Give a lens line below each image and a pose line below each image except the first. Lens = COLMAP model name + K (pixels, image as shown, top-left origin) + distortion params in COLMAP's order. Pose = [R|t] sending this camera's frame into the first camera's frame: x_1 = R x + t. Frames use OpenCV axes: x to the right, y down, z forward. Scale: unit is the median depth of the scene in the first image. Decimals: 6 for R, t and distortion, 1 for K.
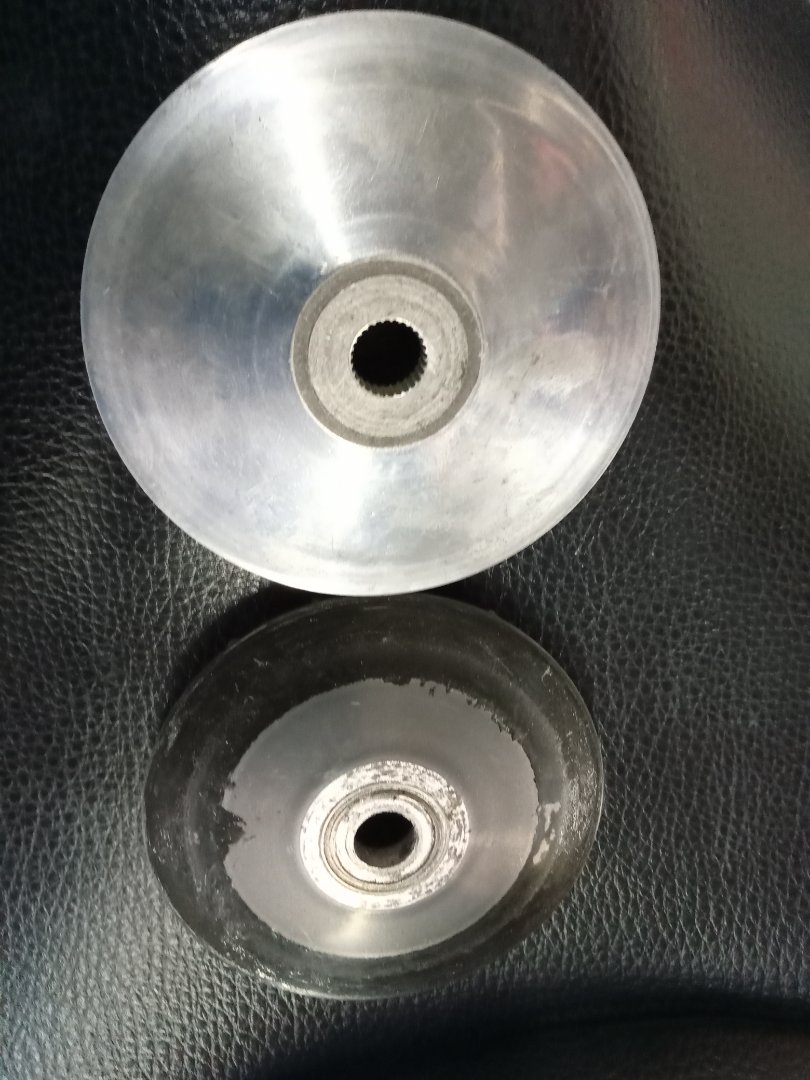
lens RADIAL K [[887.4, 0, 404.9], [0, 887.4, 539.2], [0, 0, 1]] dist [0.068712, -0.013860]
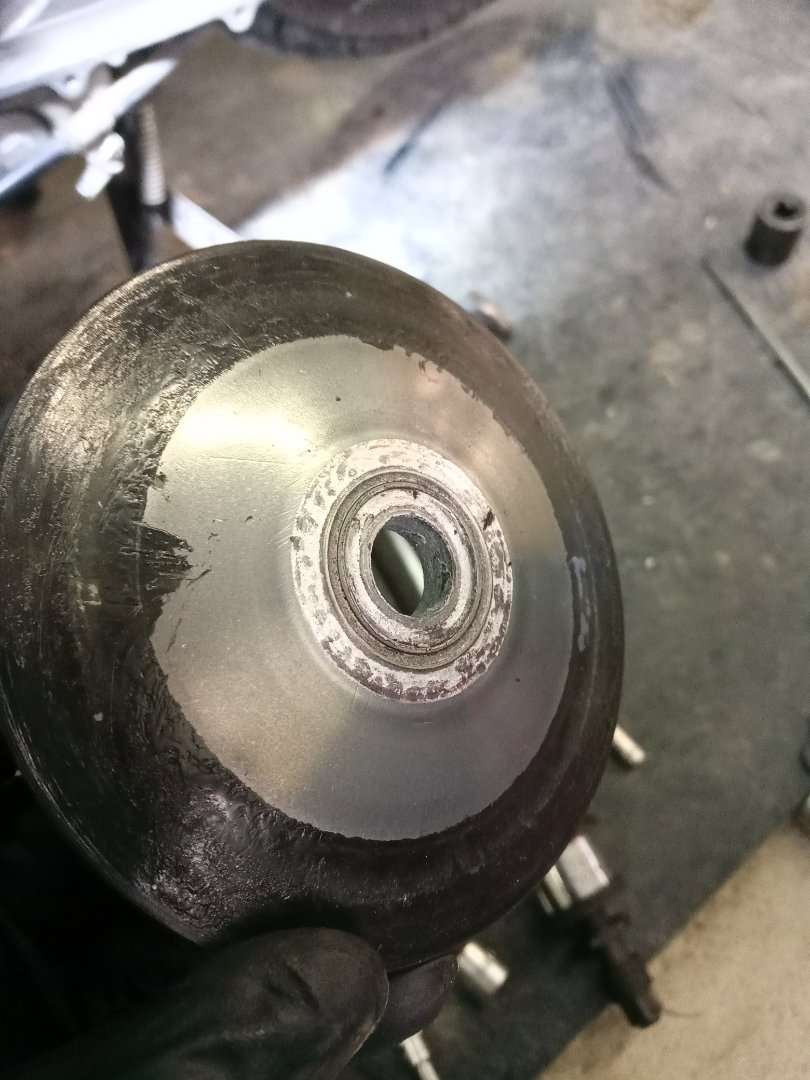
lens RADIAL K [[887.4, 0, 405.5], [0, 887.4, 541.1], [0, 0, 1]] dist [0.068712, -0.013860]
pose [[0.880485, -0.042230, 0.472190, -0.319659], [0.270478, 0.862755, -0.427196, 0.582649], [-0.389344, 0.503856, 0.771064, 0.504304]]
